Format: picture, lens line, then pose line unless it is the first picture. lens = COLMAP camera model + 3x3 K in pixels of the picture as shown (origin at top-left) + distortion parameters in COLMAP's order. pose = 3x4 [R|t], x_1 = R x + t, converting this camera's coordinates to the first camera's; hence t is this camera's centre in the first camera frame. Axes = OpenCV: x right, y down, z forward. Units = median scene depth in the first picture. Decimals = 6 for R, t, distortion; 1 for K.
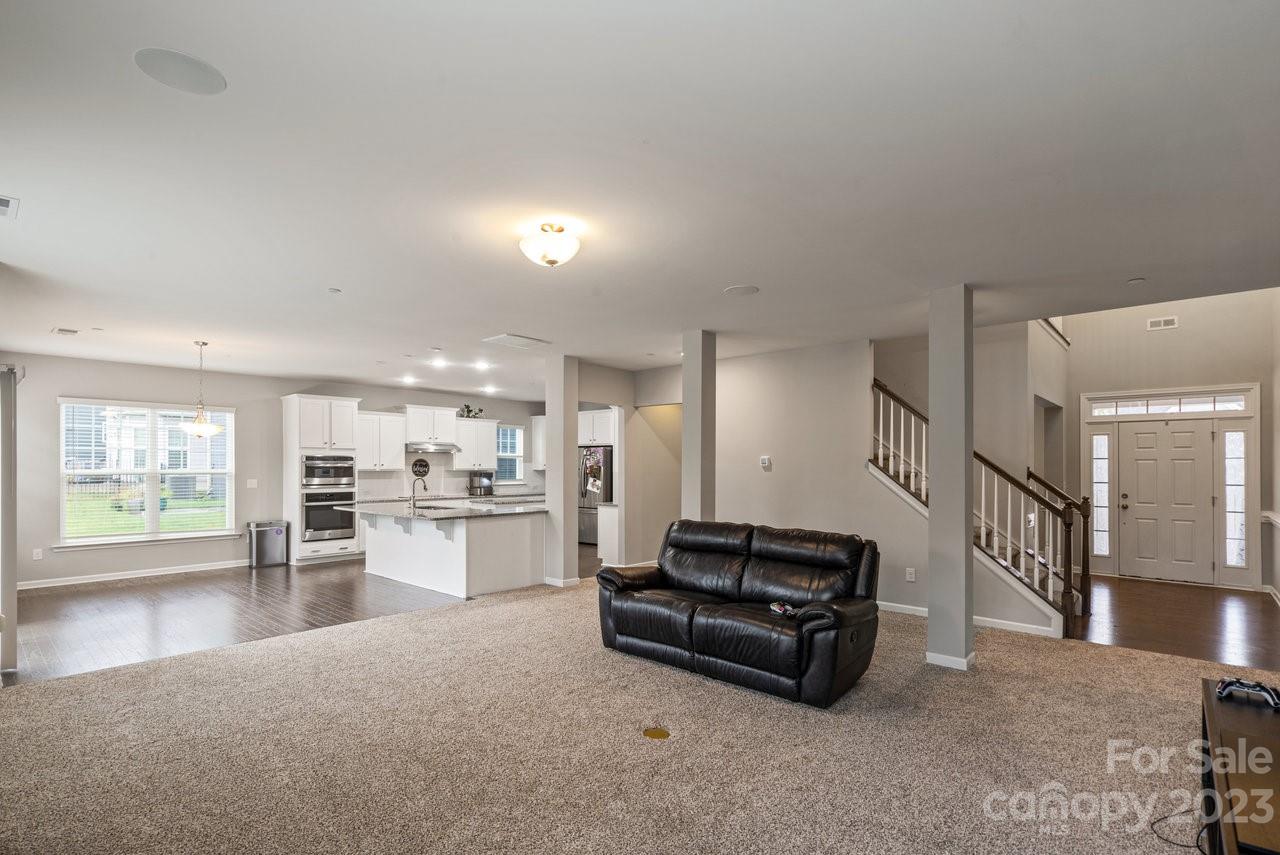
lens RADIAL K [[595.3, 0, 633.9], [0, 595.3, 464.4], [0, 0, 1]] dist [-0.003535, 0.001102]
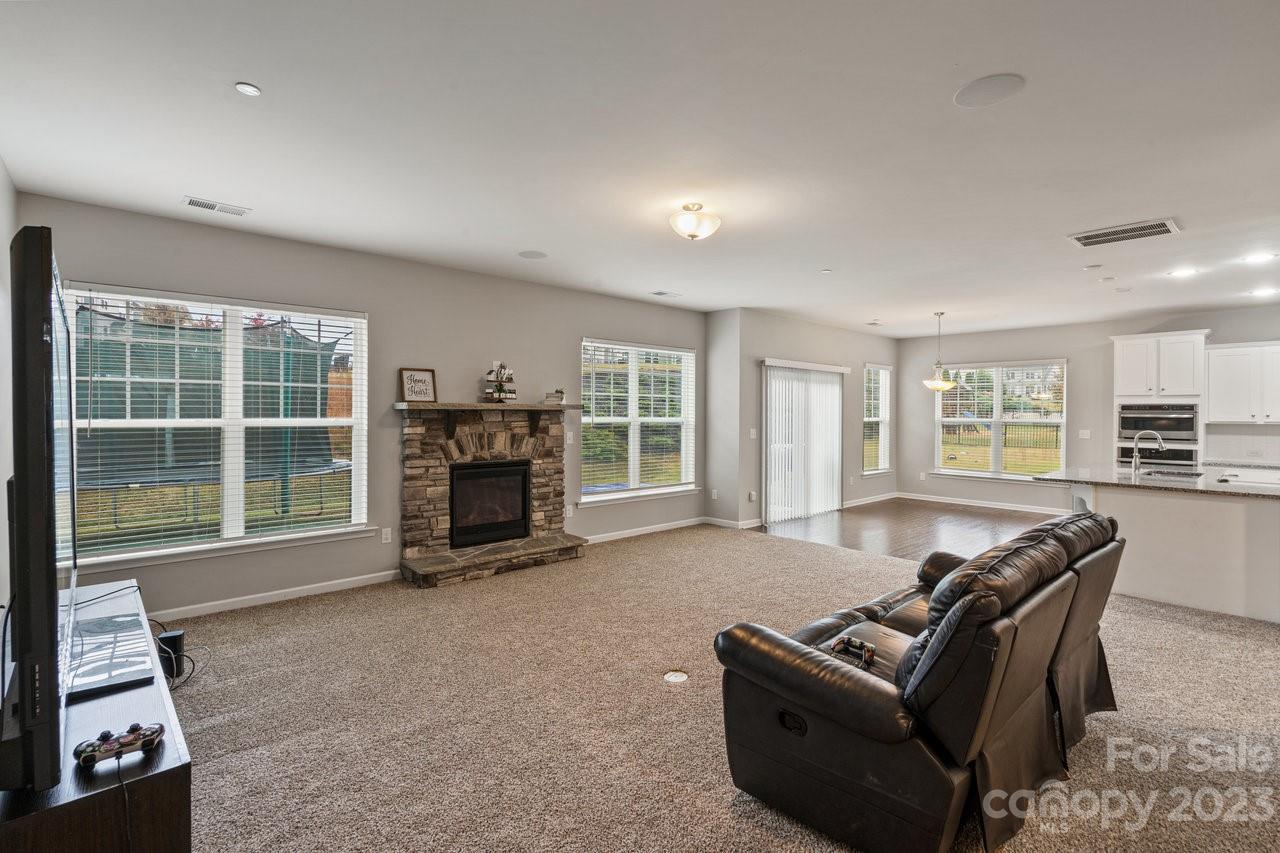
lens RADIAL K [[595.3, 0, 640.7], [0, 595.3, 417.7], [0, 0, 1]] dist [-0.003535, 0.001102]
pose [[-0.094920, 0.004500, -0.995475, 0.372387], [-0.005352, 0.999973, 0.005030, 0.003385], [0.995471, 0.005805, -0.094893, 0.344556]]
